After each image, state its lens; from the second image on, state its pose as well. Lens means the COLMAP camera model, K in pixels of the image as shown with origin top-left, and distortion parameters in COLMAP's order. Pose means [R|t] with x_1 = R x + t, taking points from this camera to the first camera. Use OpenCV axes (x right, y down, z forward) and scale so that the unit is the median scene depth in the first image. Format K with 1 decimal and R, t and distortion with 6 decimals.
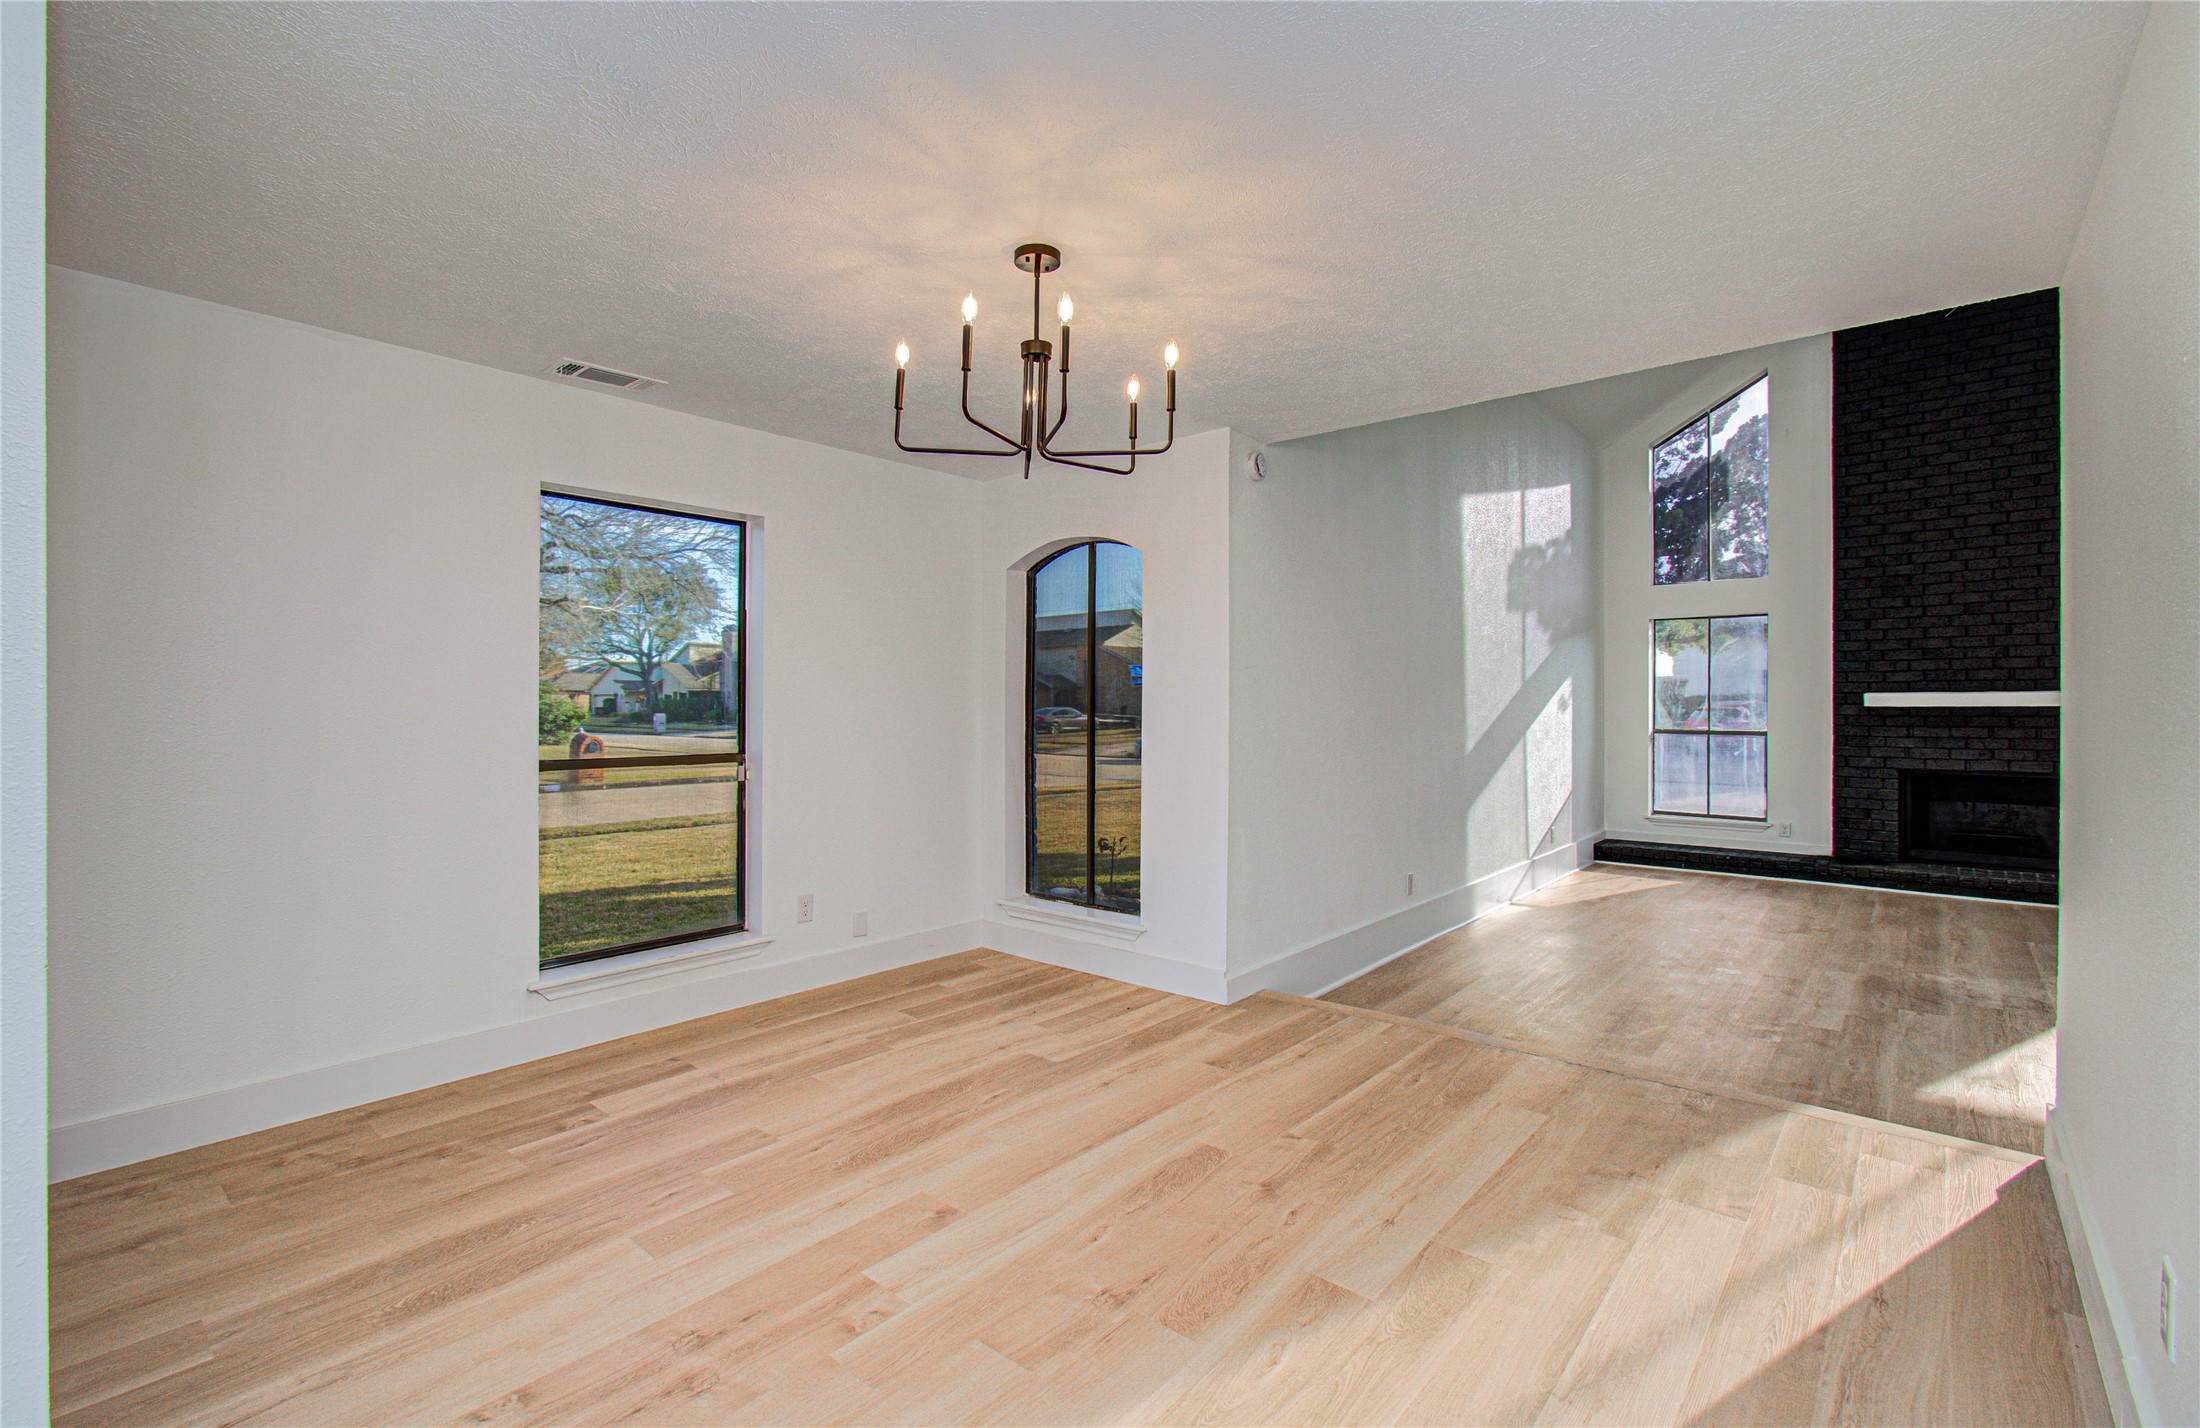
lens RADIAL K [[956.9, 0, 1105.2], [0, 956.9, 710.3], [0, 0, 1]] dist [-0.004247, 0.000578]
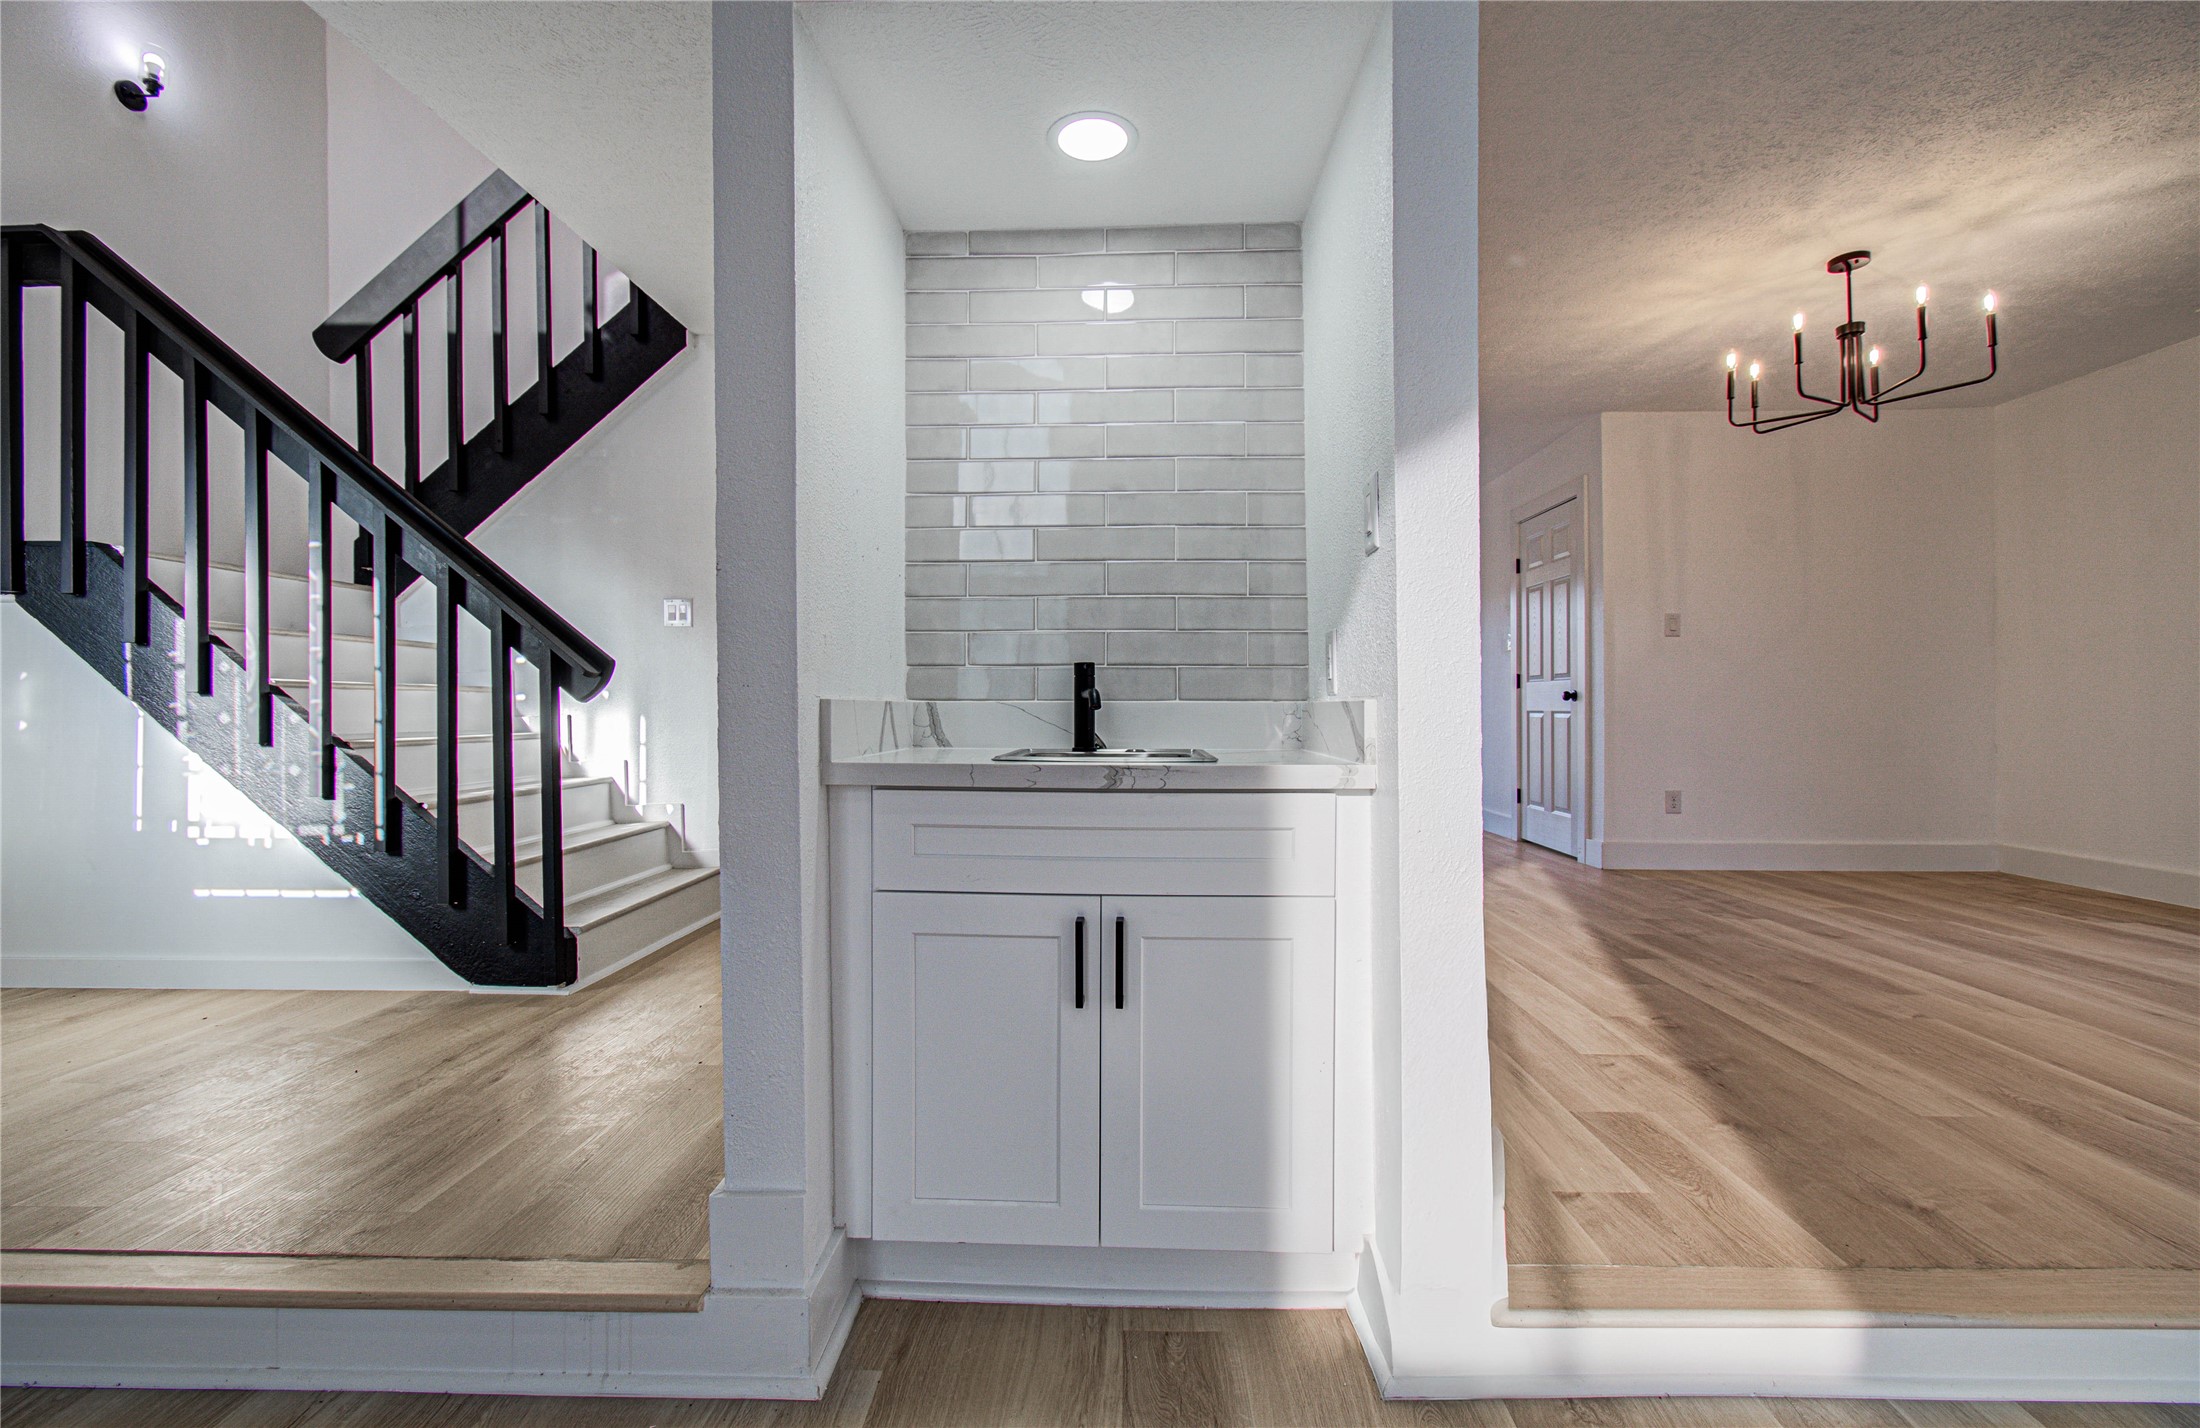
lens RADIAL K [[953.8, 0, 1081.1], [0, 953.8, 711.8], [0, 0, 1]] dist [-0.003032, -0.000395]
pose [[-0.786094, 0.004361, -0.618091, 1.068671], [-0.000303, 0.999972, 0.007441, 0.103230], [0.618107, 0.006036, -0.786071, 0.916390]]
